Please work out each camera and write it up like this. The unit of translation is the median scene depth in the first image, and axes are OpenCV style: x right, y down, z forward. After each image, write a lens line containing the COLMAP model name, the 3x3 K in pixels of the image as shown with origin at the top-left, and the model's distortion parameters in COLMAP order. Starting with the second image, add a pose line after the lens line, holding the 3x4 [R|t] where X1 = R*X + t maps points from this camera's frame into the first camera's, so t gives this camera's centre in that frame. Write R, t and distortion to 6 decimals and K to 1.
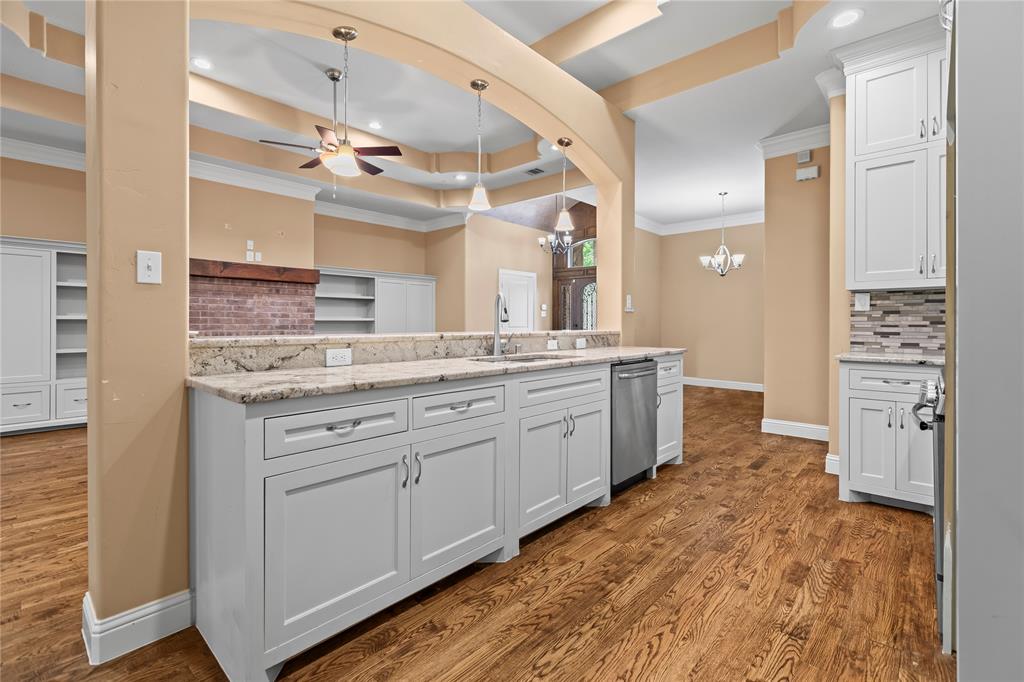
lens RADIAL K [[459.5, 0, 504.9], [0, 459.5, 317.3], [0, 0, 1]] dist [0.002096, -0.000210]
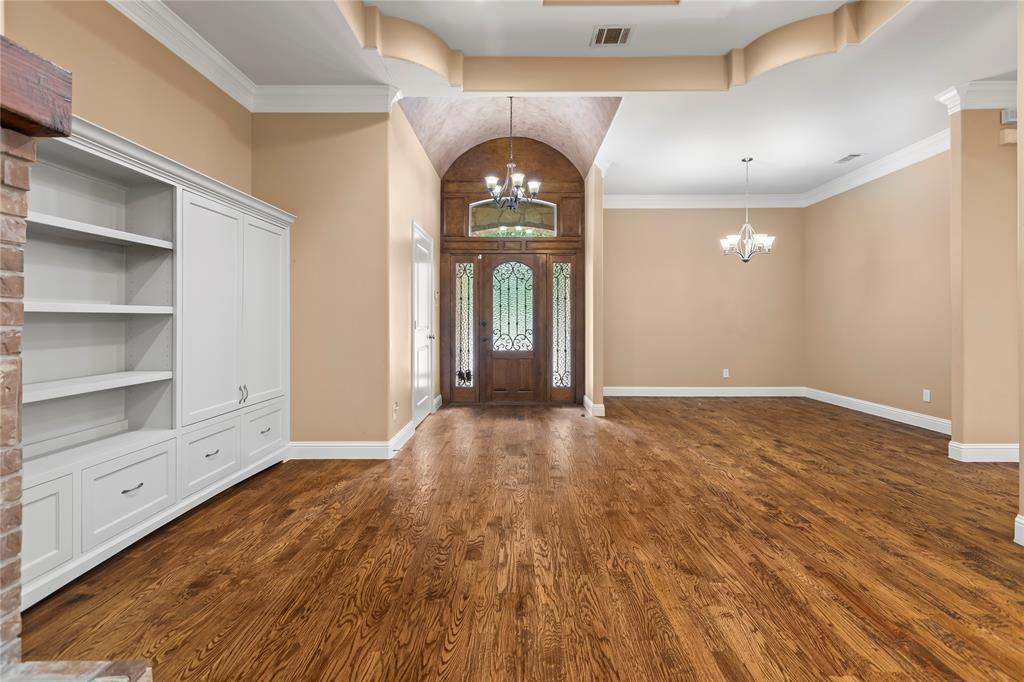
lens RADIAL K [[459.5, 0, 515.3], [0, 459.5, 324.6], [0, 0, 1]] dist [0.002096, -0.000210]
pose [[0.744255, -0.007033, 0.667859, -0.797508], [-0.008377, 0.999768, 0.019863, 0.017087], [-0.667843, -0.020378, 0.744023, 1.432833]]
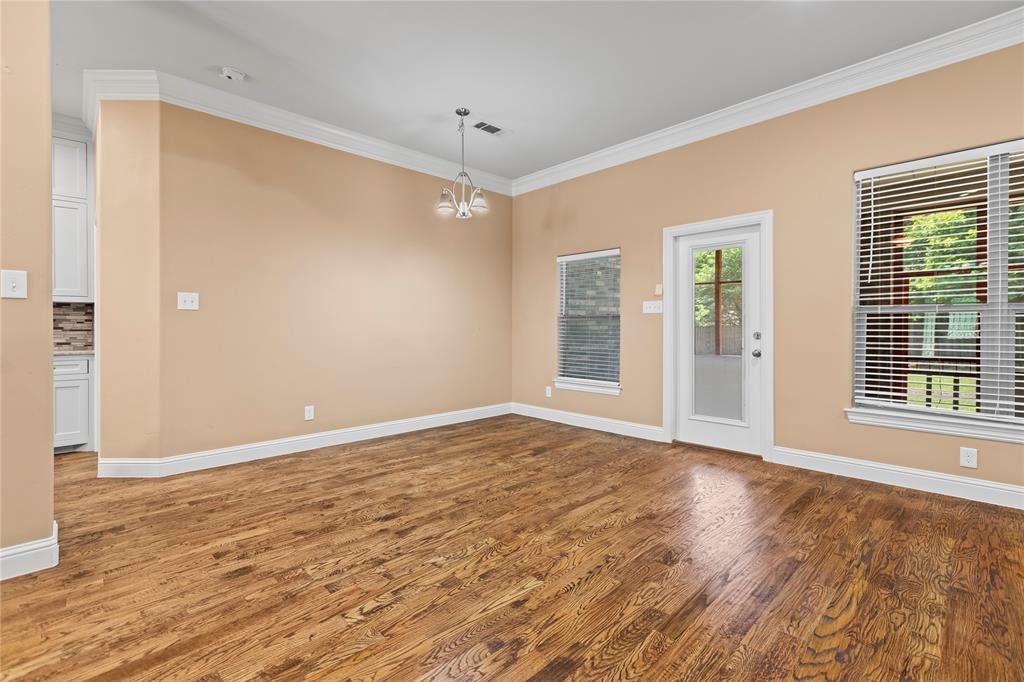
lens RADIAL K [[459.5, 0, 509.9], [0, 459.5, 330.5], [0, 0, 1]] dist [0.002096, -0.000210]
pose [[-0.998310, 0.002036, 0.058084, -1.234585], [0.001713, 0.999983, -0.005620, 0.016744], [-0.058095, -0.005511, -0.998296, 1.211087]]
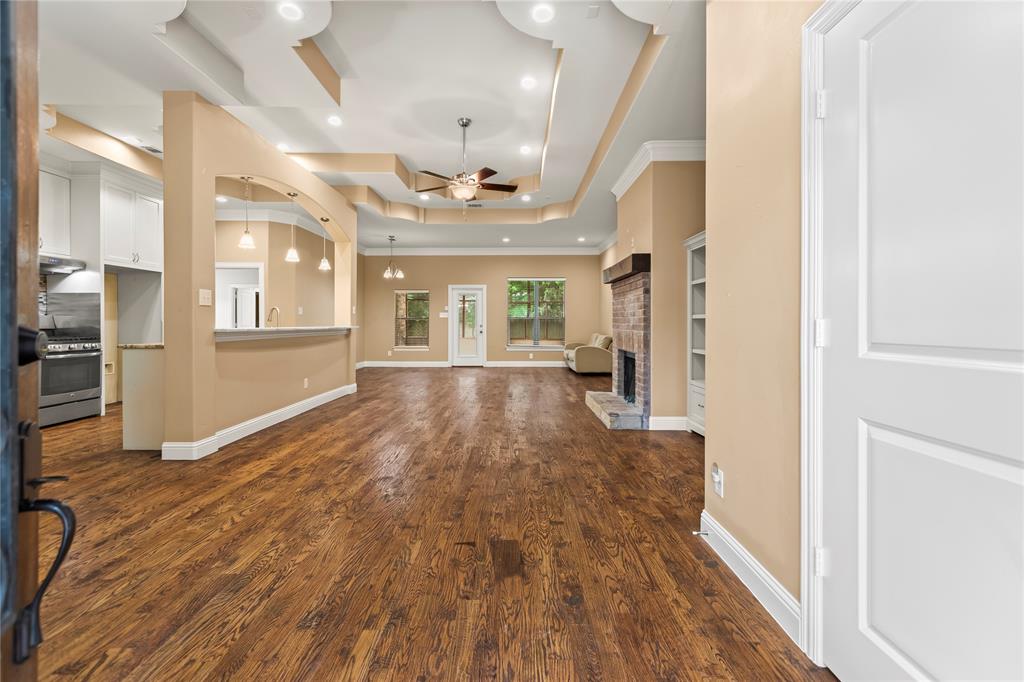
lens RADIAL K [[459.5, 0, 515.1], [0, 459.5, 322.1], [0, 0, 1]] dist [0.002096, -0.000210]
pose [[-0.739736, -0.002880, -0.672891, 0.560897], [0.007230, 0.999899, -0.012228, 0.043321], [0.672858, -0.013911, -0.739641, 2.956587]]
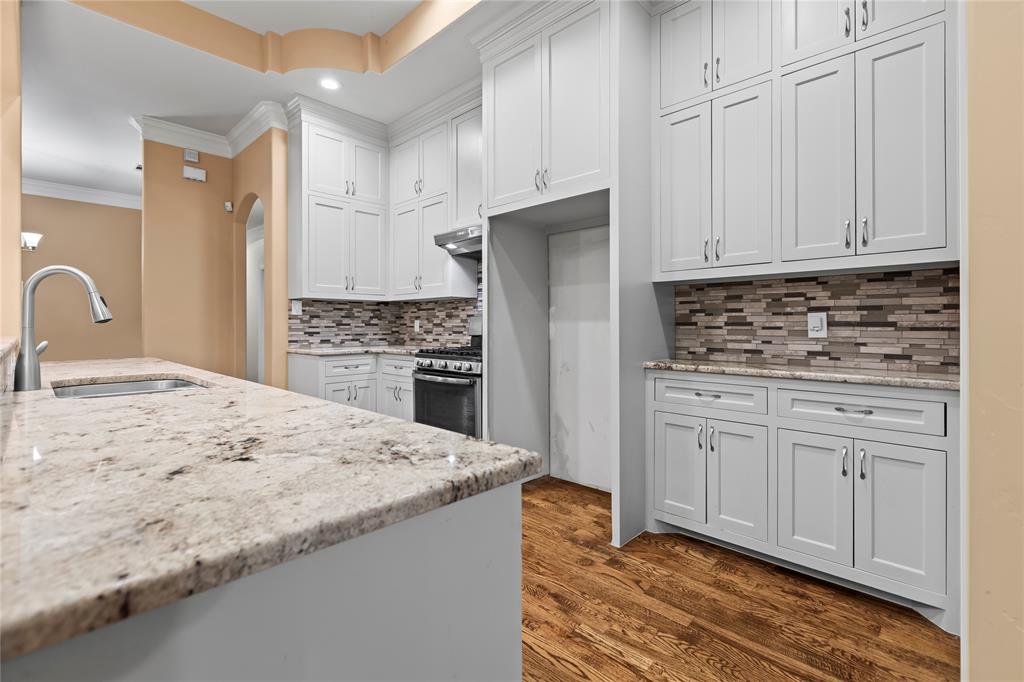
lens RADIAL K [[459.5, 0, 518.9], [0, 459.5, 320.0], [0, 0, 1]] dist [0.002096, -0.000210]
pose [[0.017345, 0.008860, 0.999810, -0.430088], [-0.010263, 0.999910, -0.008682, 0.004009], [-0.999797, -0.010111, 0.017435, 0.383665]]
